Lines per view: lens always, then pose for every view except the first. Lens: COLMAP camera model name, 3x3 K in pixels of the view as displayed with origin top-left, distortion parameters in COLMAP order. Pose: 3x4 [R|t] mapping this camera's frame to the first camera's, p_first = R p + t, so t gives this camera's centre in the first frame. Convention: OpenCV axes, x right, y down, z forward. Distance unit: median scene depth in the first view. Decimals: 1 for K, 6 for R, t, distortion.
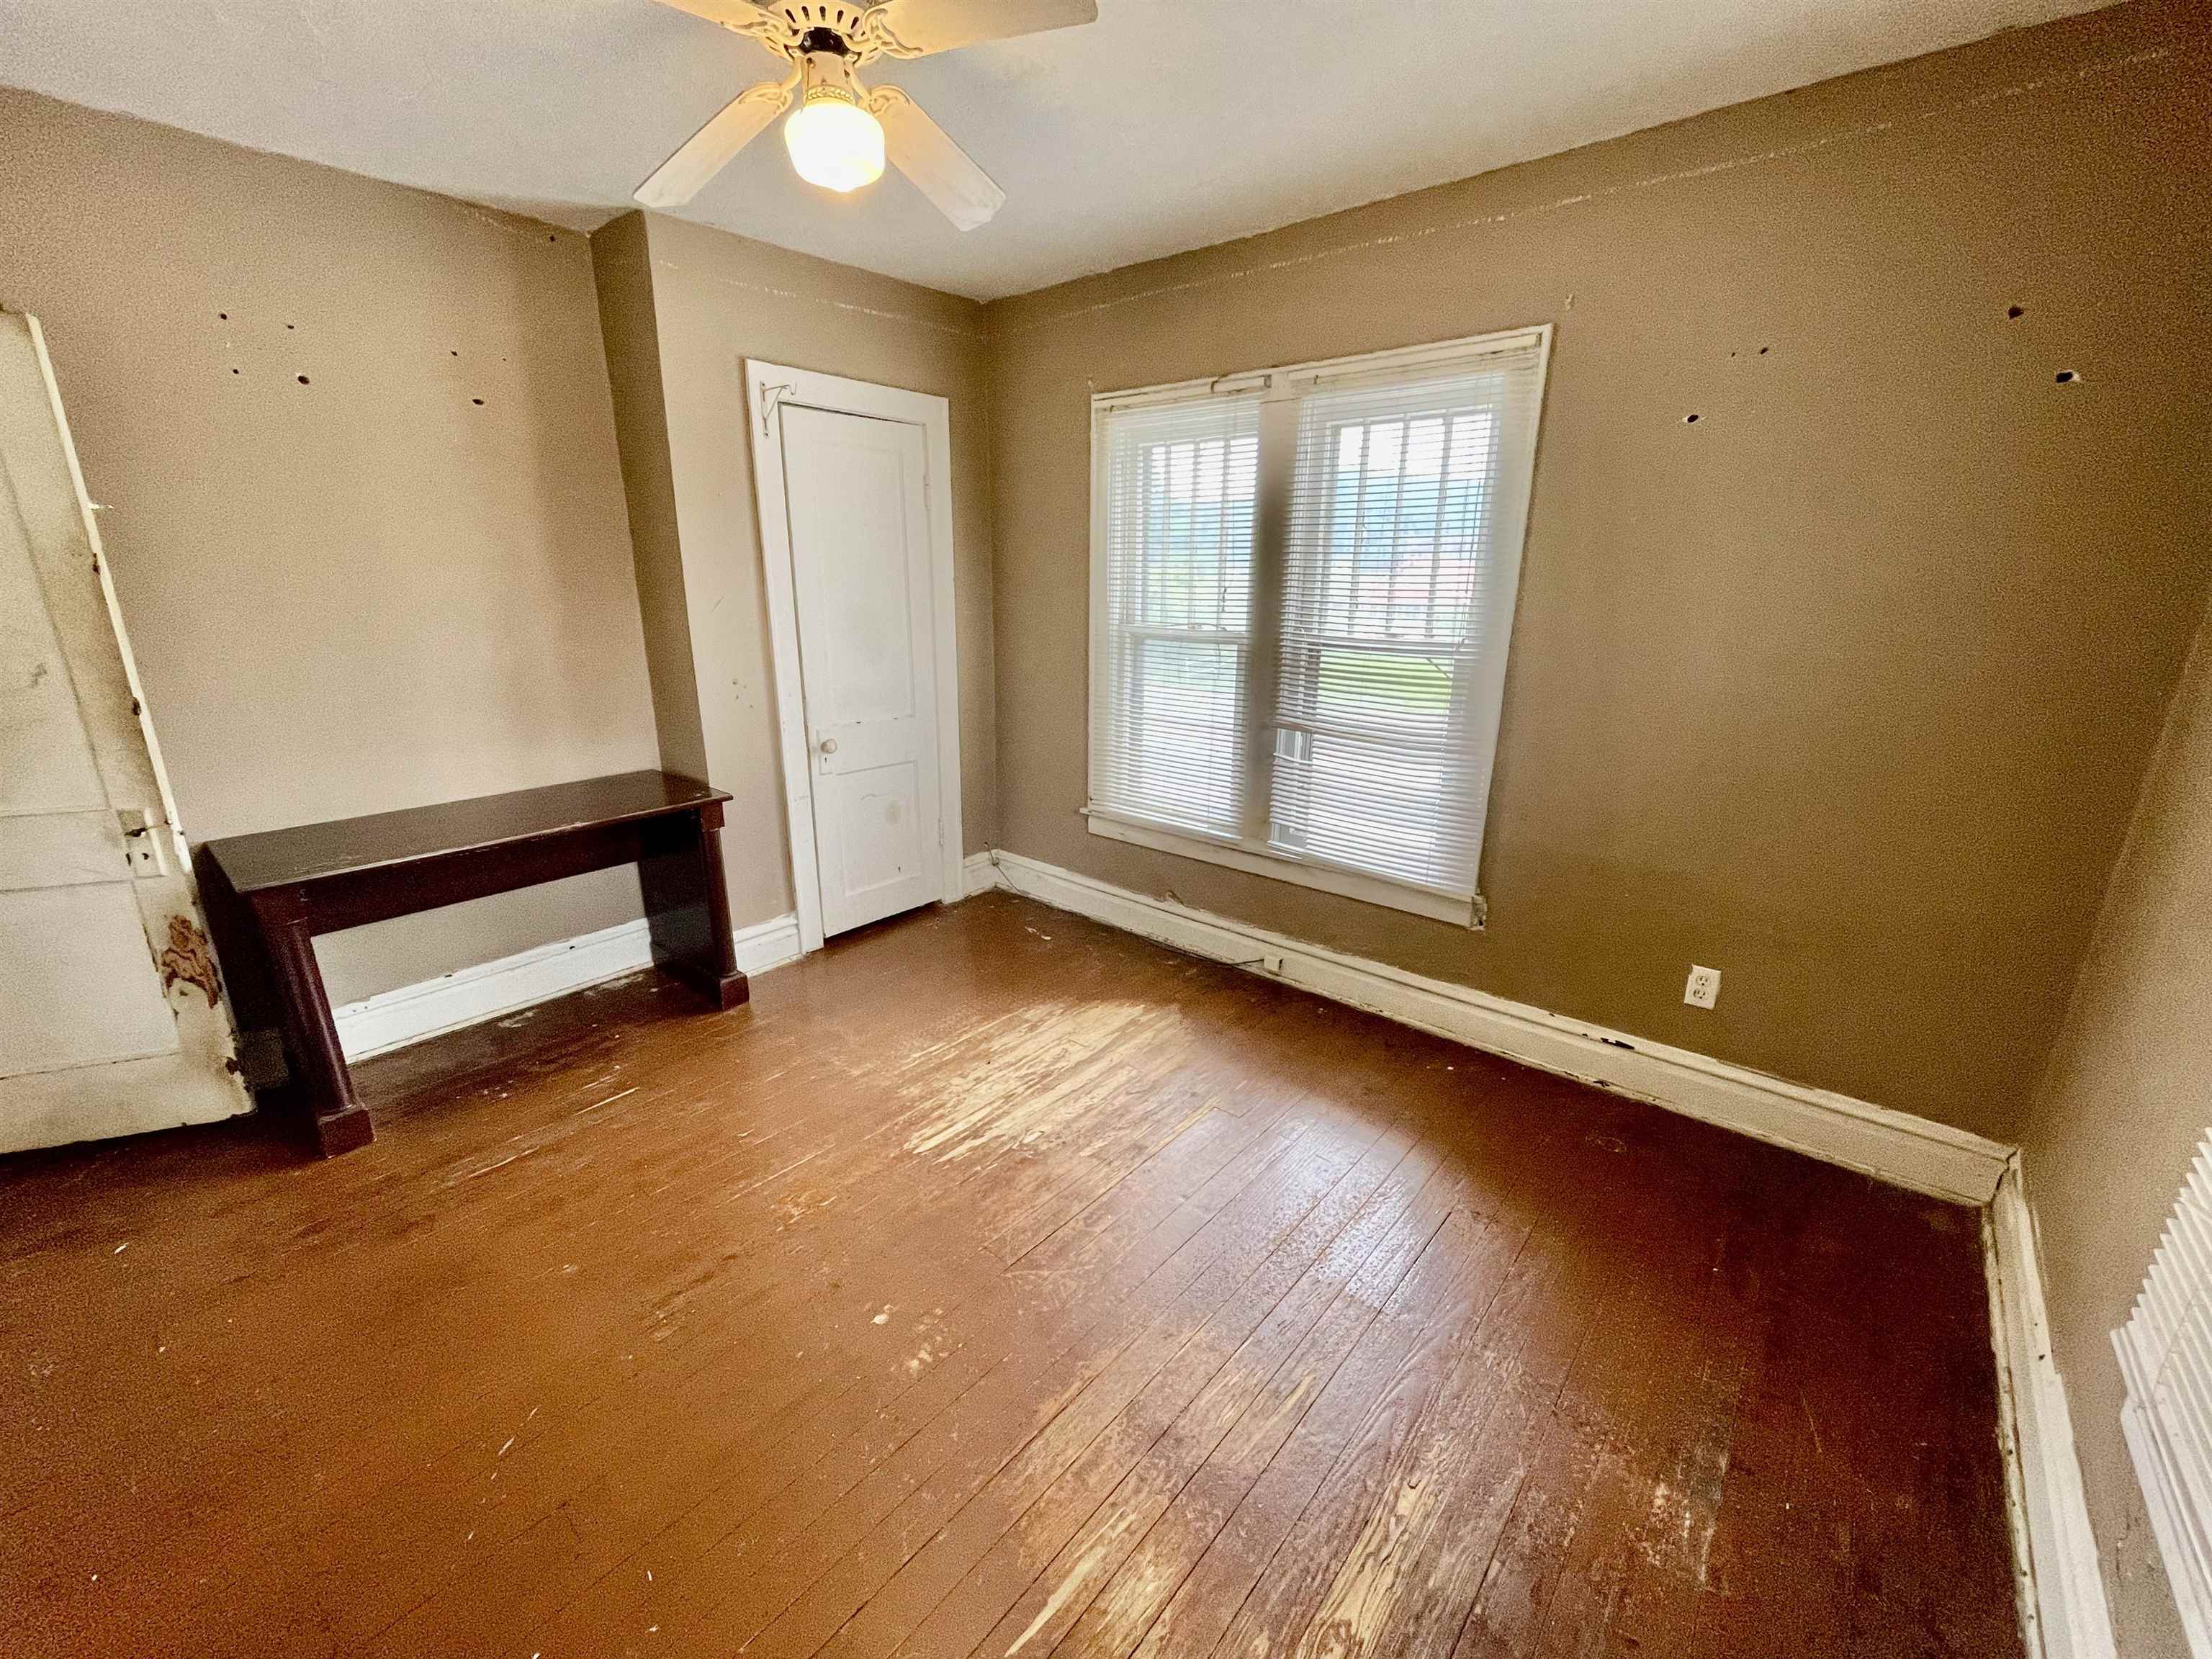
lens RADIAL K [[898.9, 0, 1111.8], [0, 898.9, 838.3], [0, 0, 1]] dist [-0.000574, 0.000647]
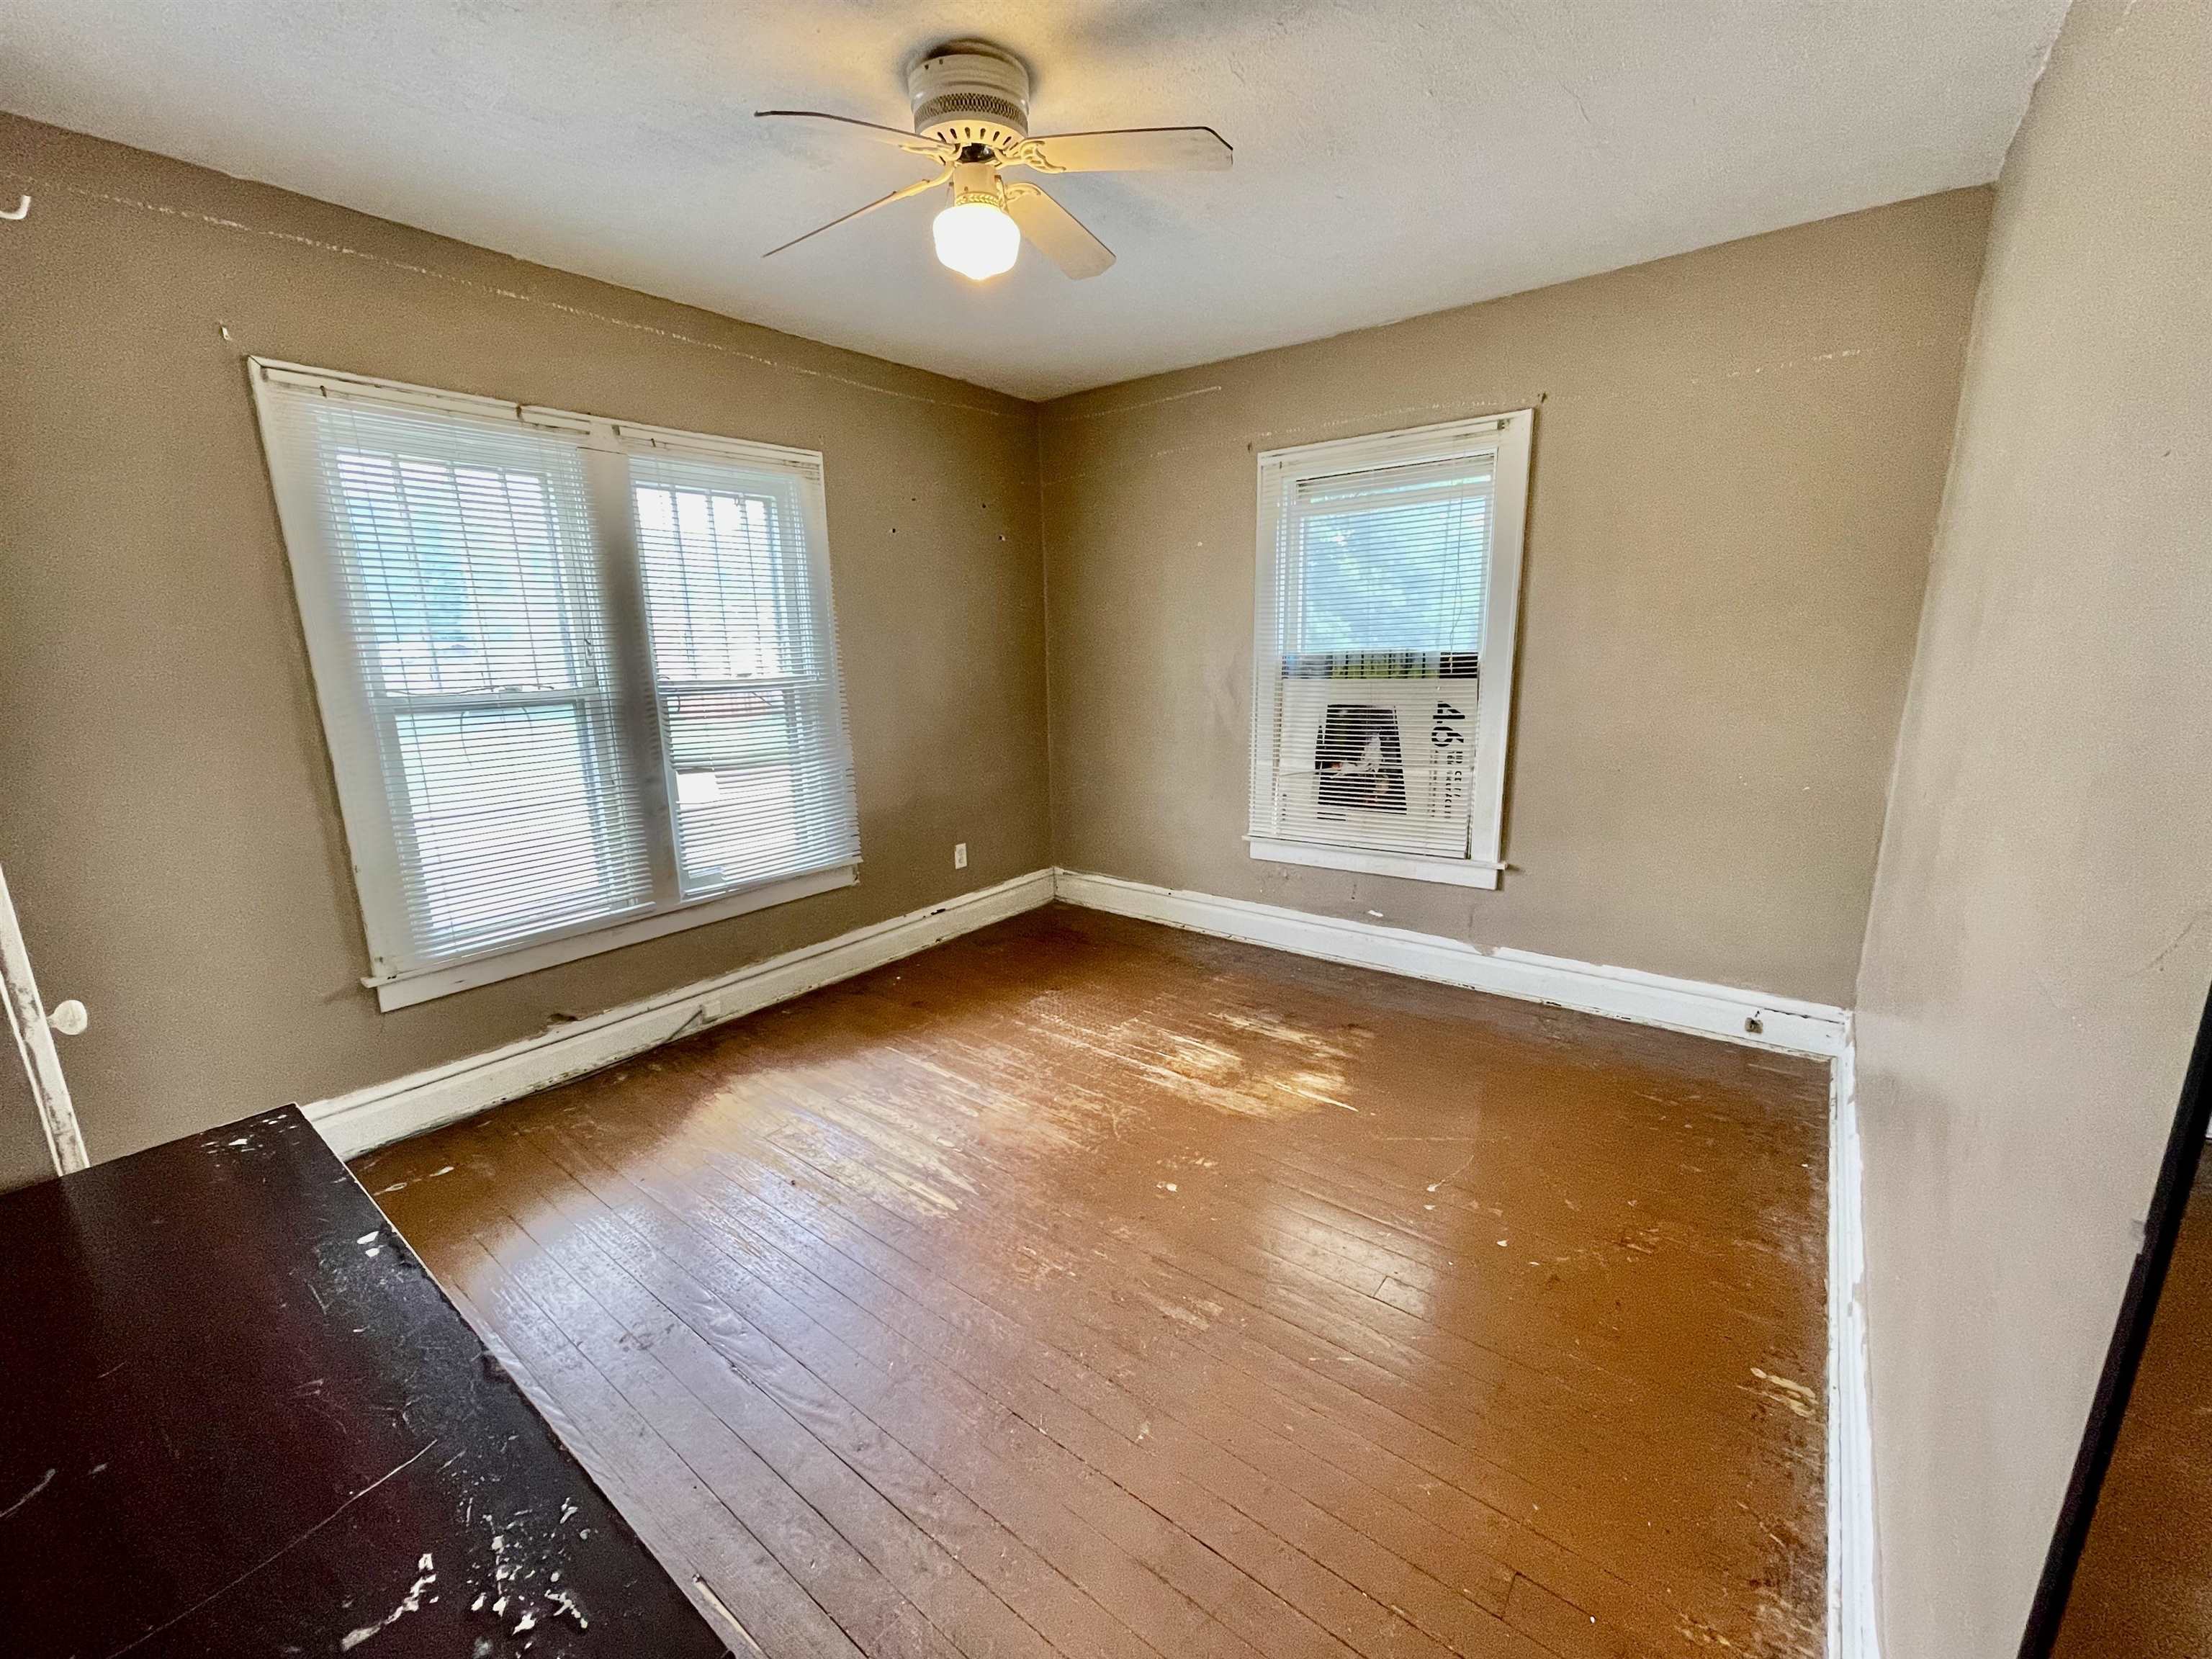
lens RADIAL K [[898.9, 0, 1104.6], [0, 898.9, 834.5], [0, 0, 1]] dist [-0.000574, 0.000647]
pose [[-0.051541, -0.225696, 0.972833, -0.870640], [0.295687, 0.927002, 0.230729, -0.160588], [-0.953893, 0.299546, 0.018957, 0.576543]]
